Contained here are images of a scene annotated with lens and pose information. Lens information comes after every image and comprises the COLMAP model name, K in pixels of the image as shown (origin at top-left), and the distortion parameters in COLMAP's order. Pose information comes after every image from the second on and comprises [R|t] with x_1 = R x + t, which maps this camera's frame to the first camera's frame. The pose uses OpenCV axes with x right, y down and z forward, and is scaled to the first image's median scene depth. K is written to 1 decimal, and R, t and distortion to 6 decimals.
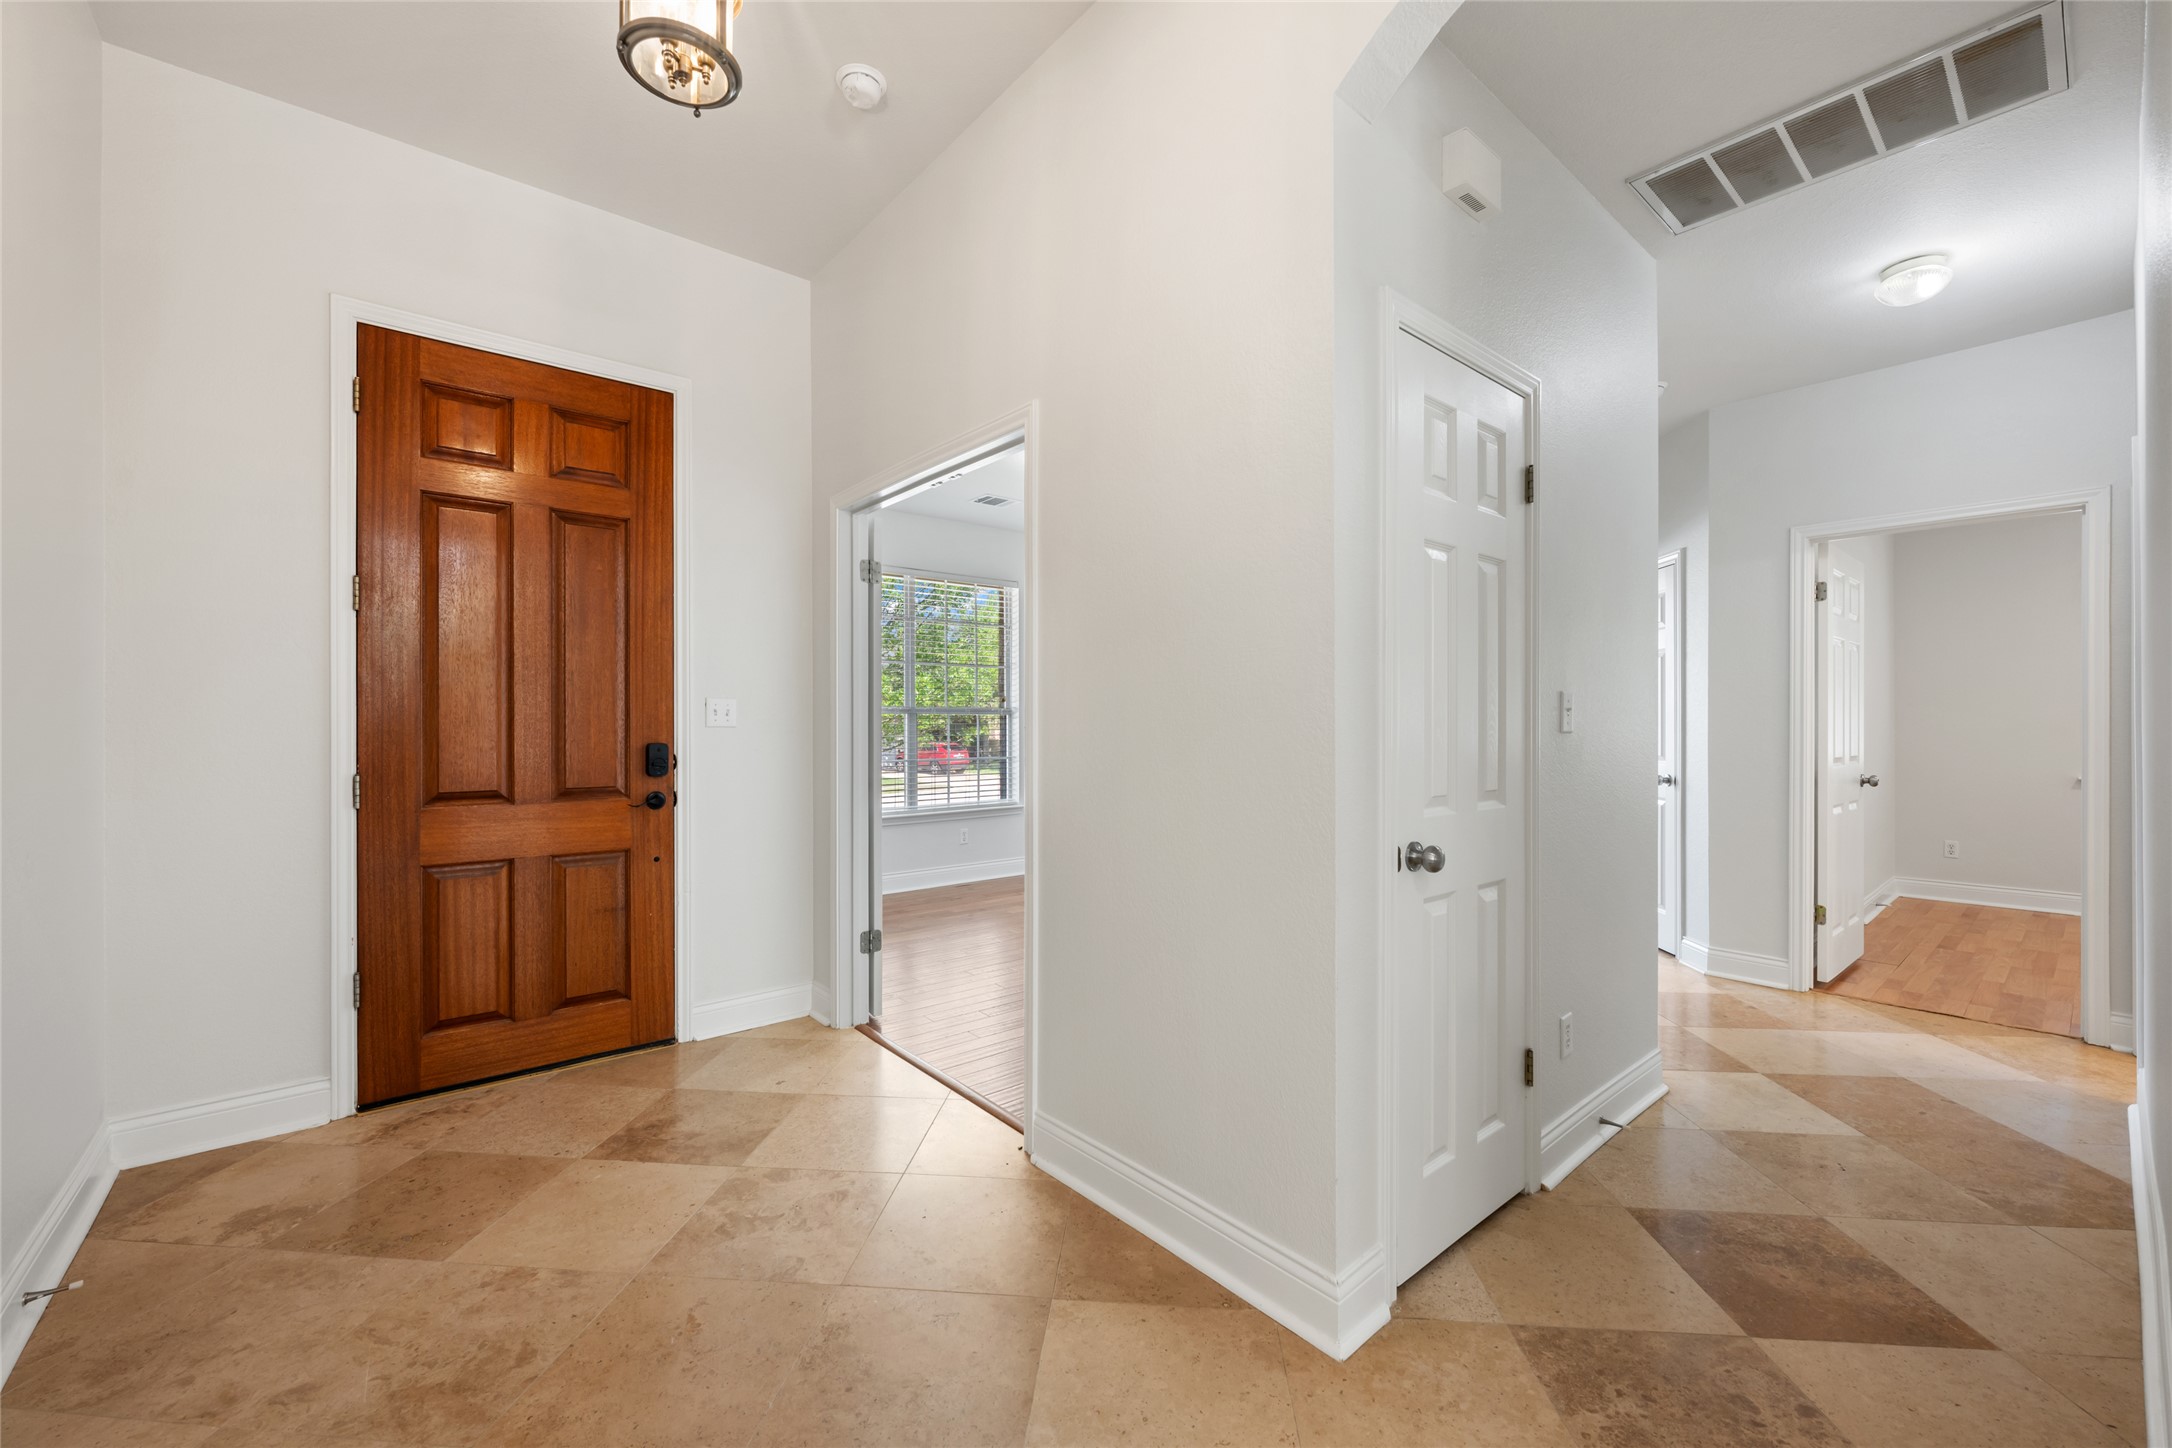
lens RADIAL K [[858.5, 0, 1089.9], [0, 858.5, 726.3], [0, 0, 1]] dist [0.001608, -0.000913]
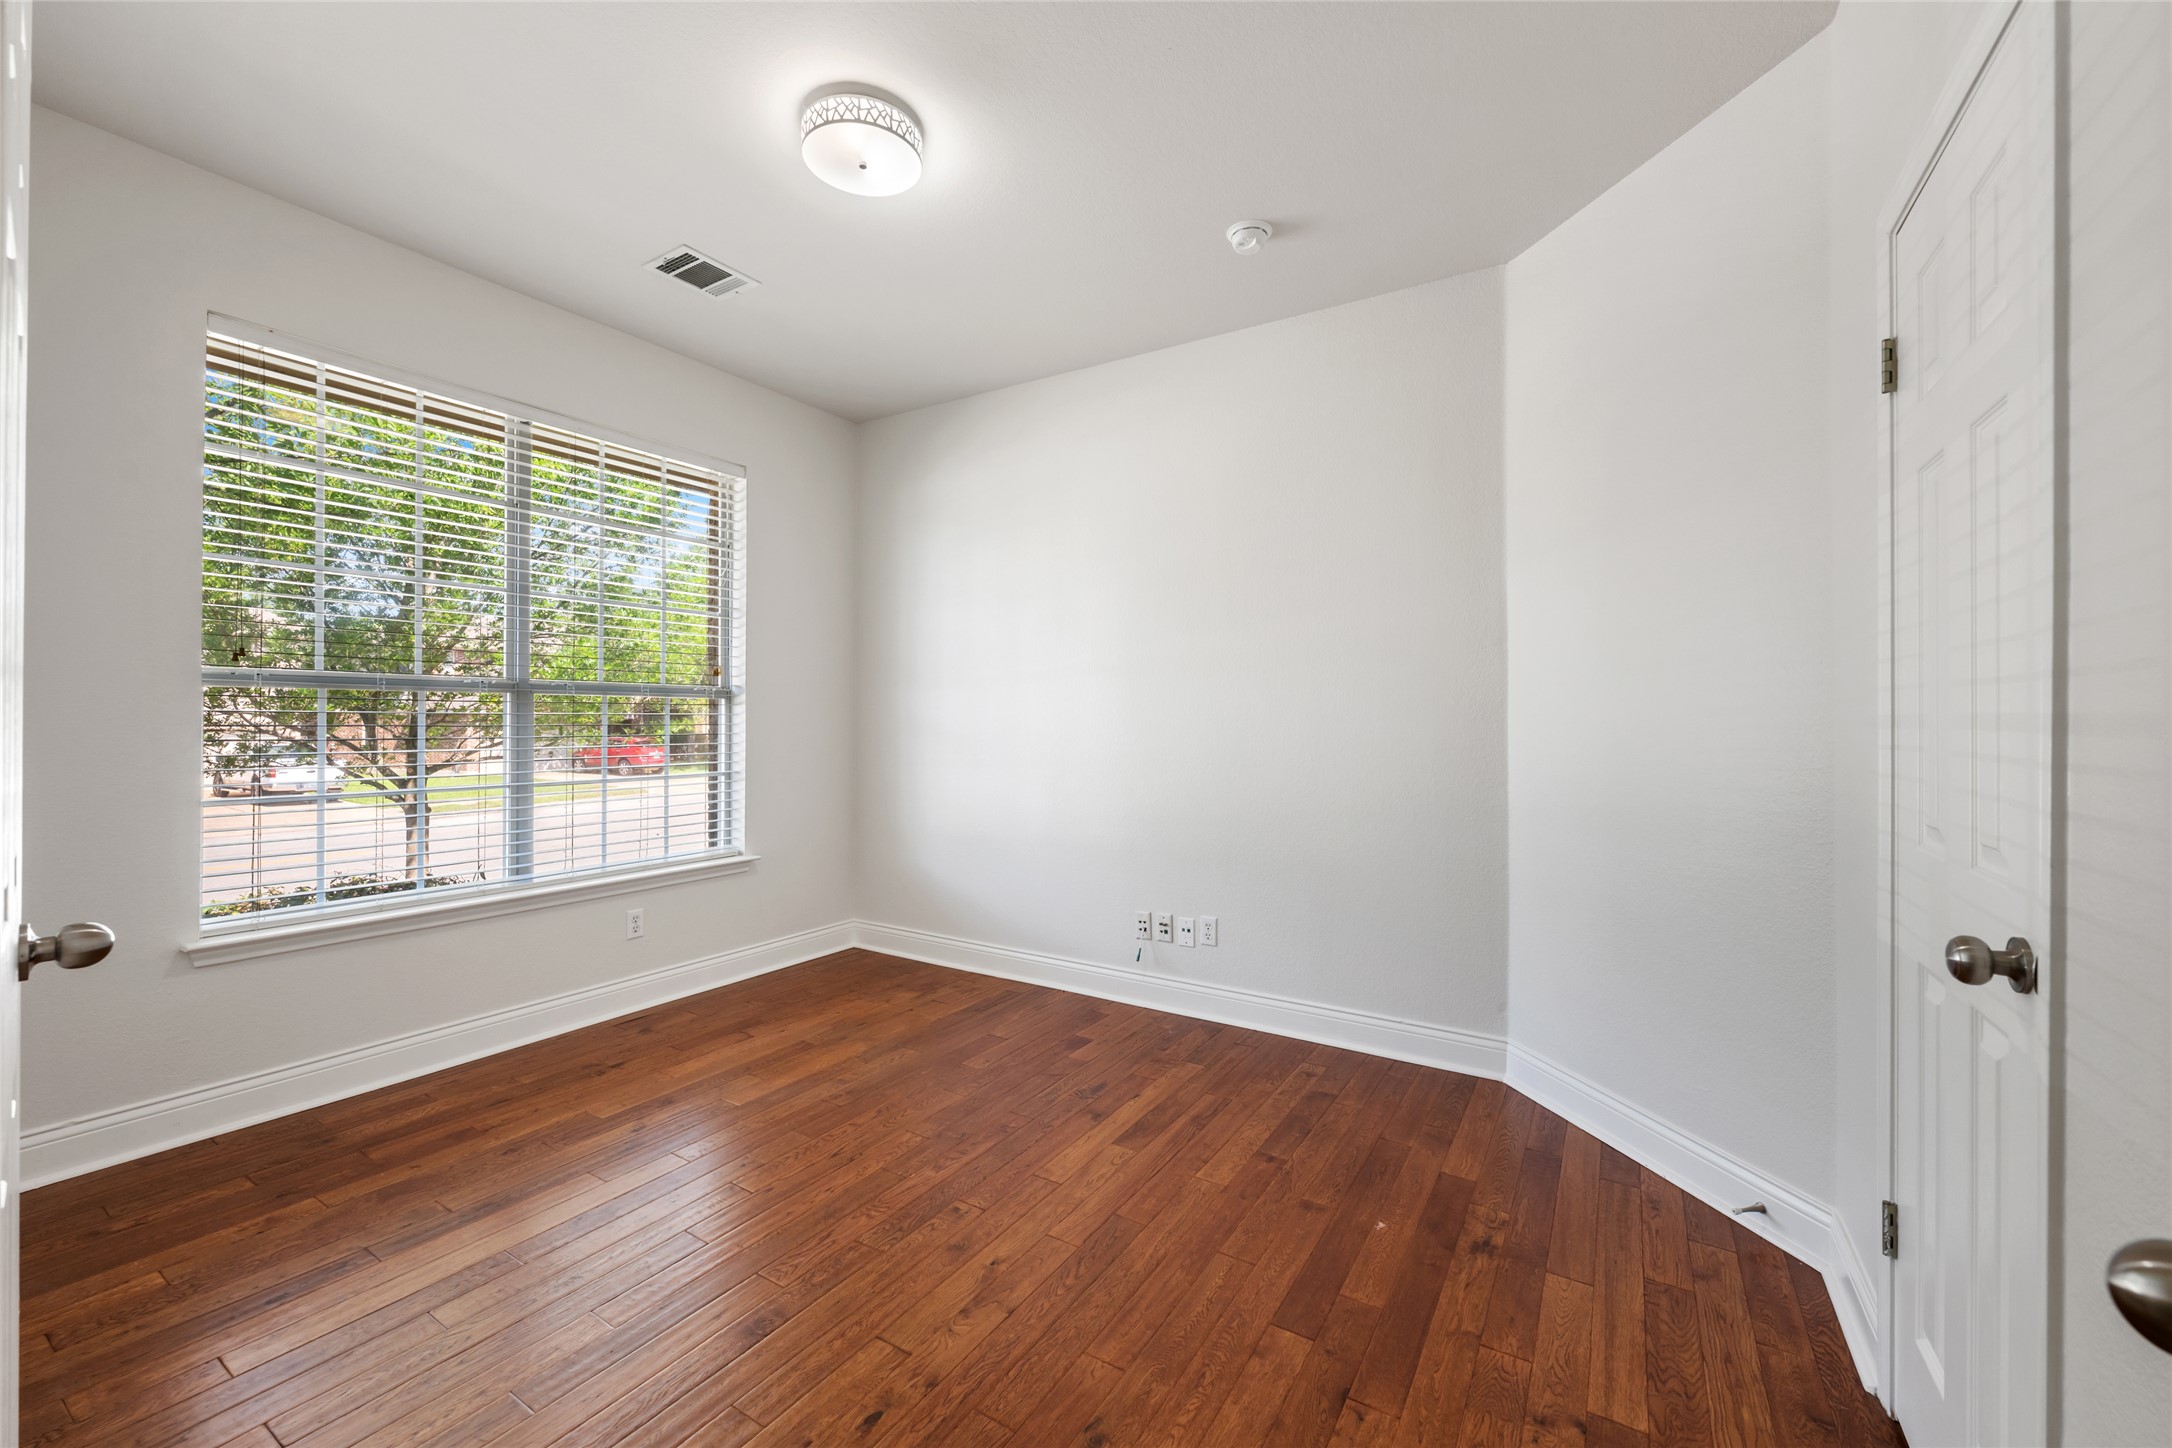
lens RADIAL K [[858.5, 0, 1078.1], [0, 858.5, 716.4], [0, 0, 1]] dist [0.001608, -0.000913]
pose [[0.954832, 0.007703, 0.297045, -0.040118], [-0.006498, 0.999966, -0.005044, -0.000407], [-0.297074, 0.002886, 0.954850, 0.381604]]
